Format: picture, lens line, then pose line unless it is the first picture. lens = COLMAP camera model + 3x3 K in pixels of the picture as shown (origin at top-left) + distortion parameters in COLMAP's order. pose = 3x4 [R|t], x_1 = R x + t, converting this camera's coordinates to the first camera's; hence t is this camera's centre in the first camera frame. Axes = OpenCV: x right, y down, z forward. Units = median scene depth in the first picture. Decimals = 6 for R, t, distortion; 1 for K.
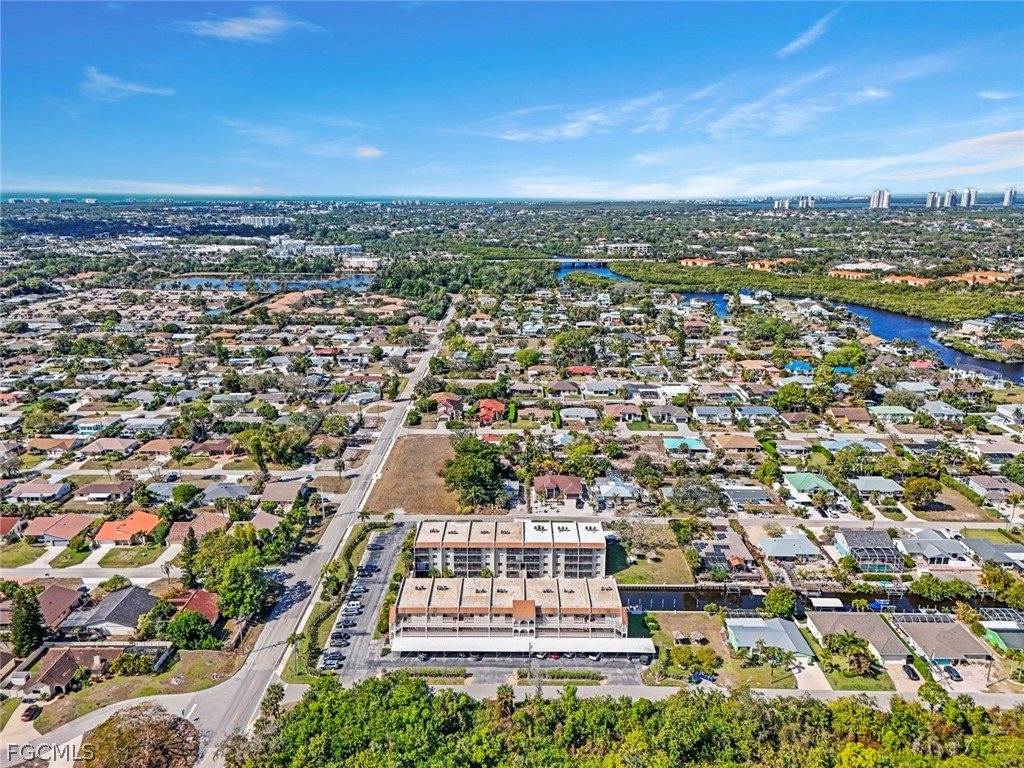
lens RADIAL K [[753.9, 0, 512.0], [0, 753.9, 384.0], [0, 0, 1]] dist [0.049909, -0.008634]
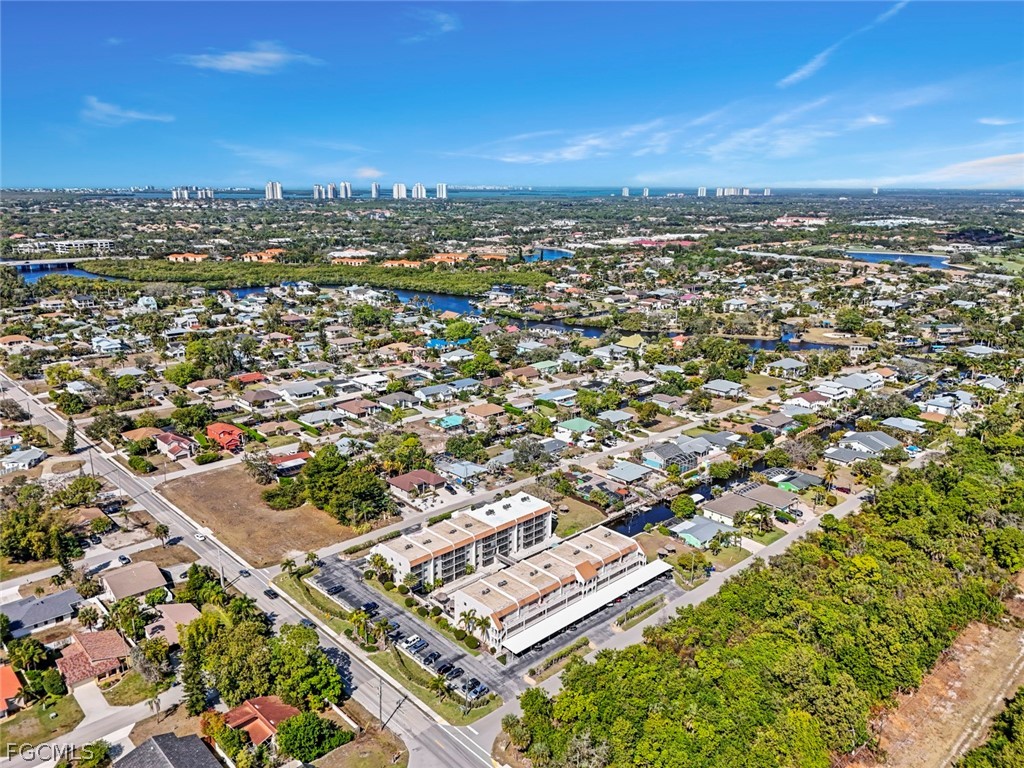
lens RADIAL K [[768.6, 0, 514.9], [0, 768.6, 359.0], [0, 0, 1]] dist [0.057765, -0.003368]
pose [[0.721453, -0.148291, 0.676399, -0.482055], [0.163549, 0.985656, 0.041649, -0.043305], [-0.672873, 0.080576, 0.735357, 0.136589]]
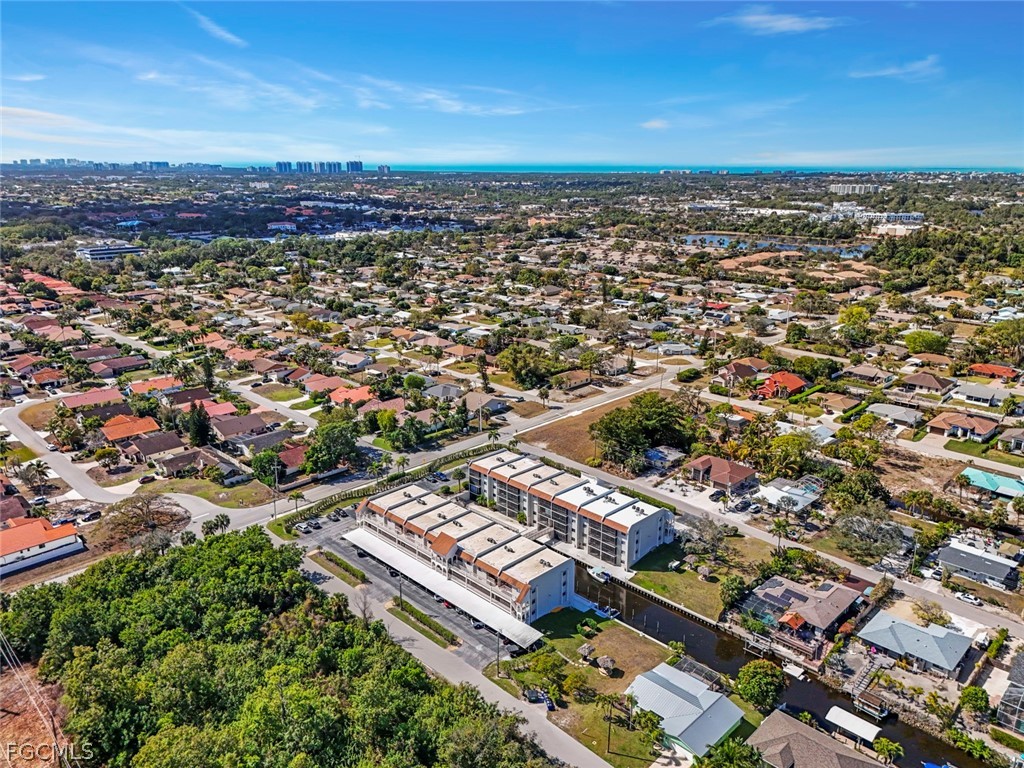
lens RADIAL K [[753.9, 0, 512.0], [0, 753.9, 384.0], [0, 0, 1]] dist [0.049909, -0.008634]
pose [[0.712375, 0.198598, -0.673113, 0.403957], [-0.176589, 0.978990, 0.101956, 0.001090], [0.679219, 0.046234, 0.732478, 0.239127]]
